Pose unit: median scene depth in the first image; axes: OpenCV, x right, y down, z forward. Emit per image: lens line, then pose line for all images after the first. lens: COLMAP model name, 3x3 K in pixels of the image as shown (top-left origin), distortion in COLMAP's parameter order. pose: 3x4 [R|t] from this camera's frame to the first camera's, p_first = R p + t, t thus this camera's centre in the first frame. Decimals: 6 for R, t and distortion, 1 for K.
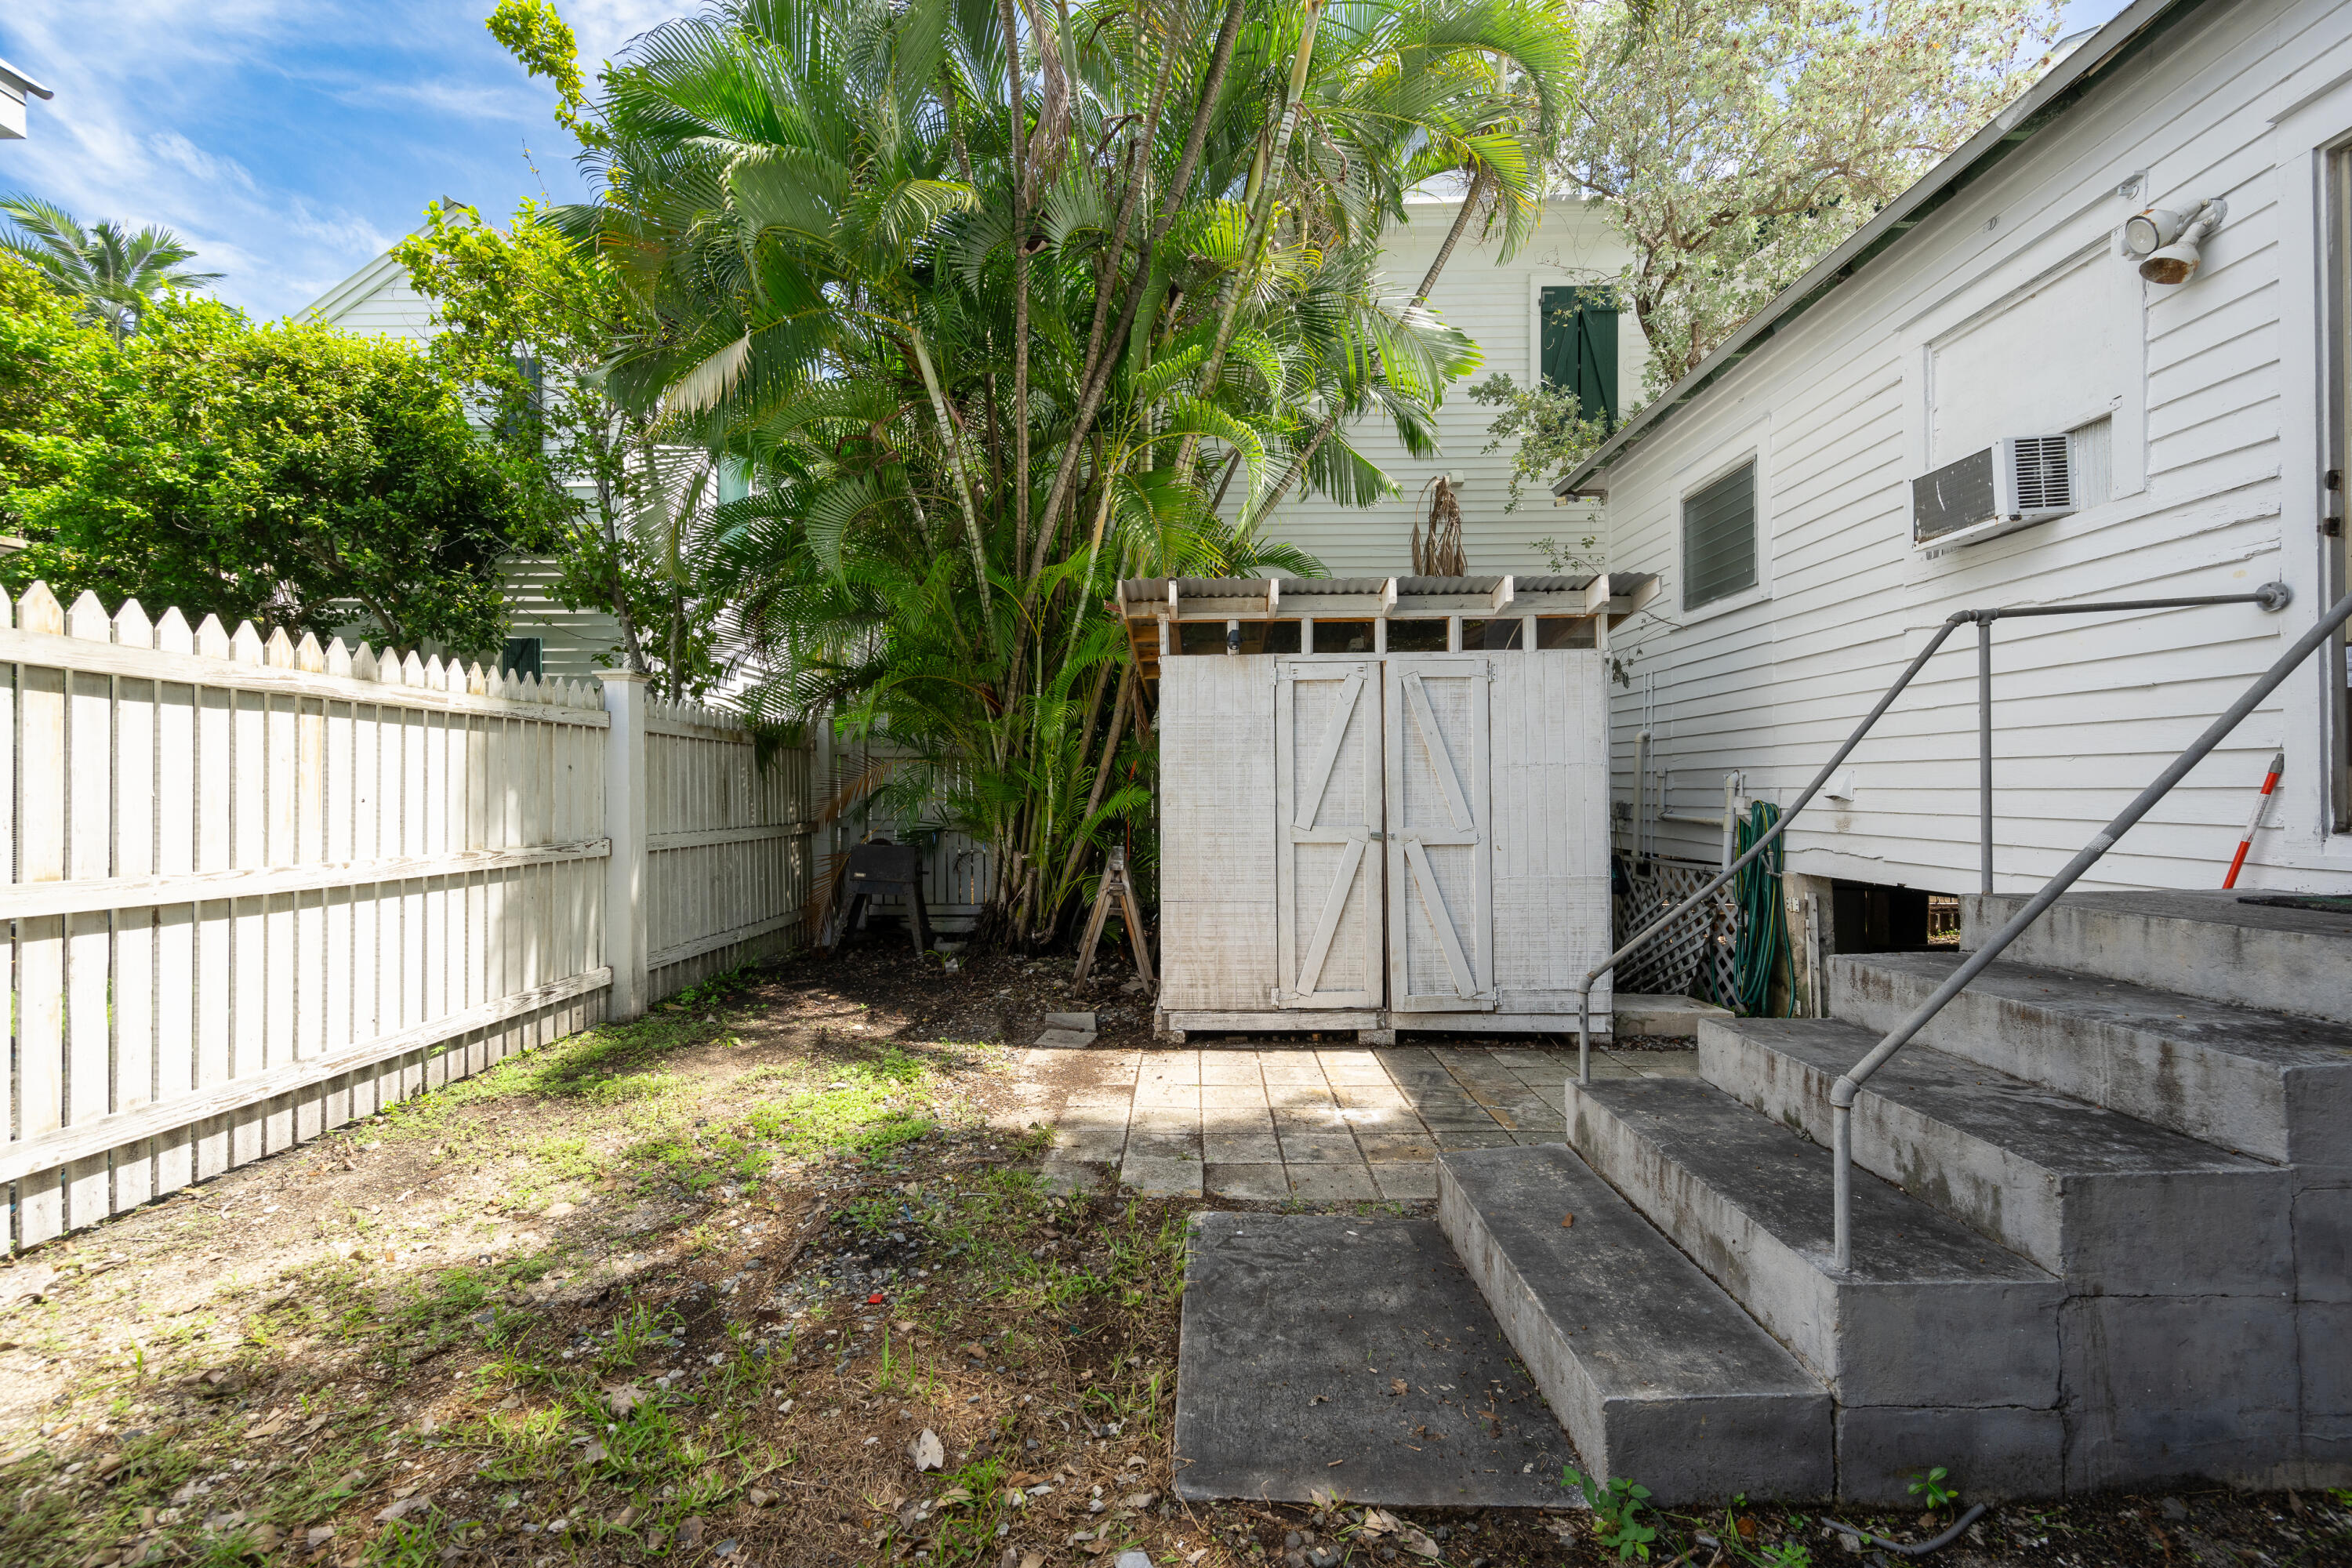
lens RADIAL K [[920.5, 0, 1178.5], [0, 920.5, 785.4], [0, 0, 1]] dist [0.000283, 0.000257]
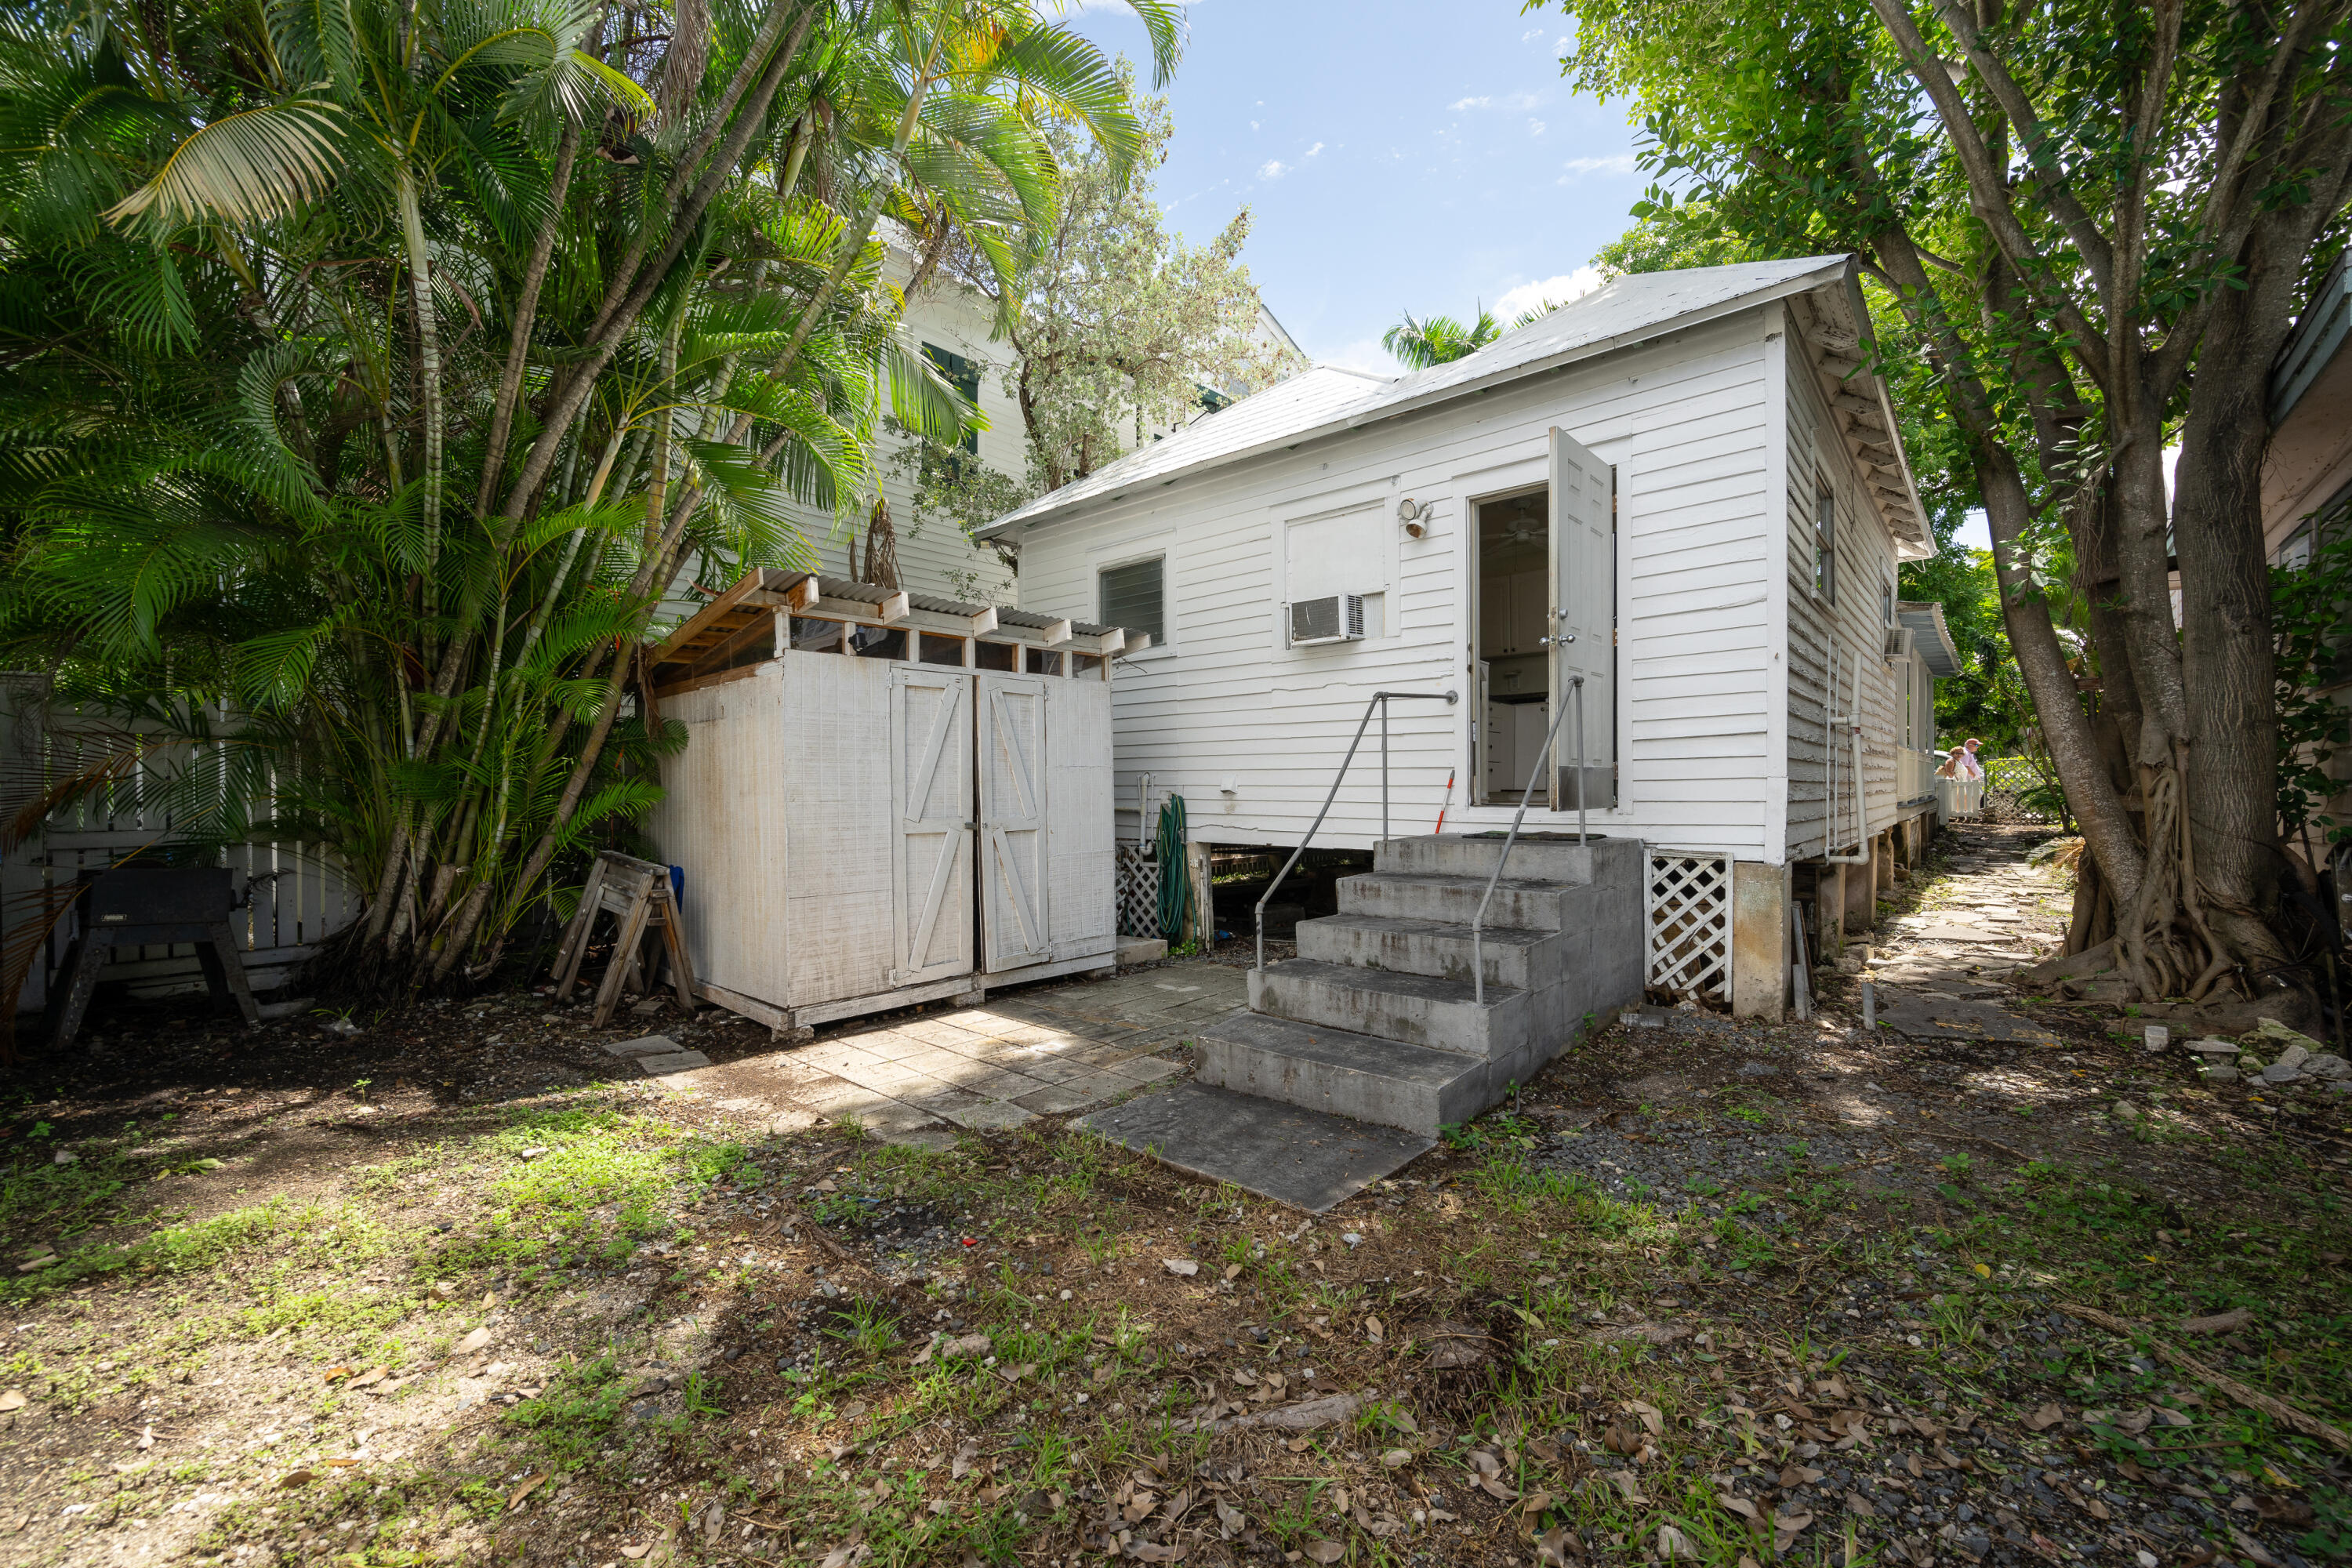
lens RADIAL K [[920.5, 0, 1178.5], [0, 920.5, 785.4], [0, 0, 1]] dist [0.000283, 0.000257]
pose [[0.653930, 0.002773, 0.756550, -0.574798], [-0.004976, 0.999987, 0.000635, 0.002696], [-0.756539, -0.004180, 0.653936, 0.048233]]
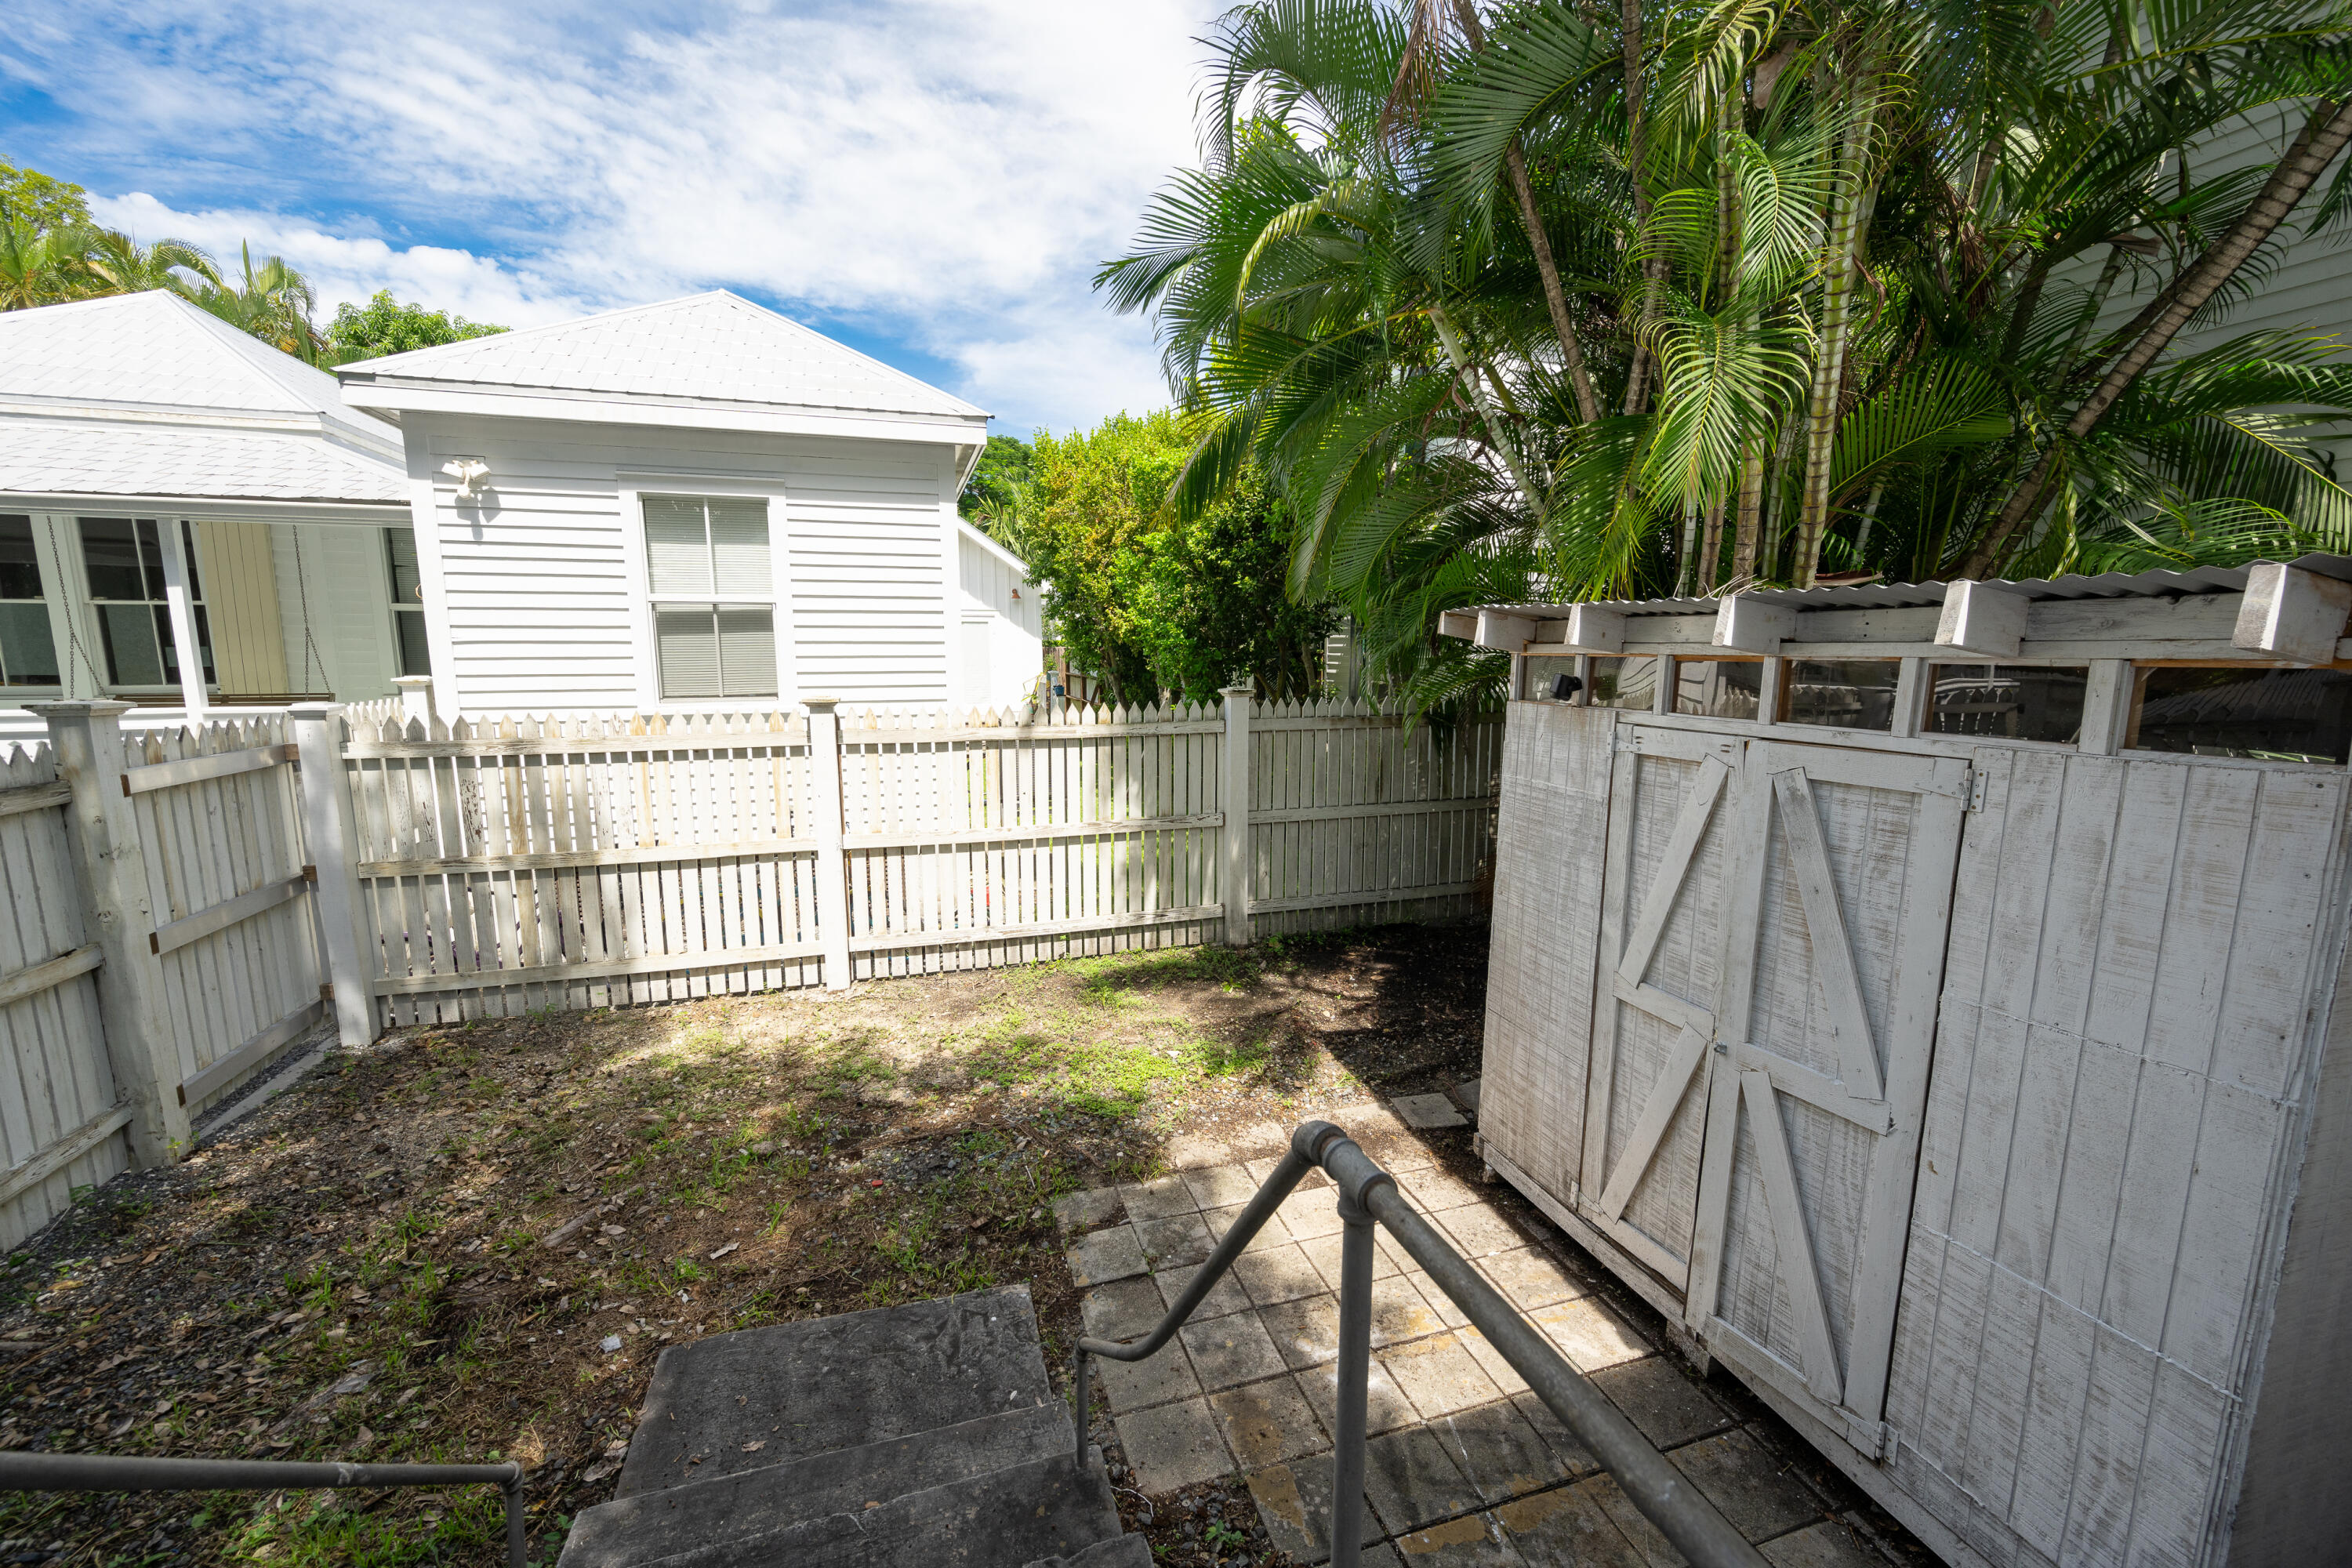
lens RADIAL K [[920.5, 0, 1178.5], [0, 920.5, 785.4], [0, 0, 1]] dist [0.000283, 0.000257]
pose [[0.326667, 0.145661, -0.933848, 0.727323], [0.003569, 0.987856, 0.155334, -0.226826], [0.945133, -0.054075, 0.322180, 0.578592]]
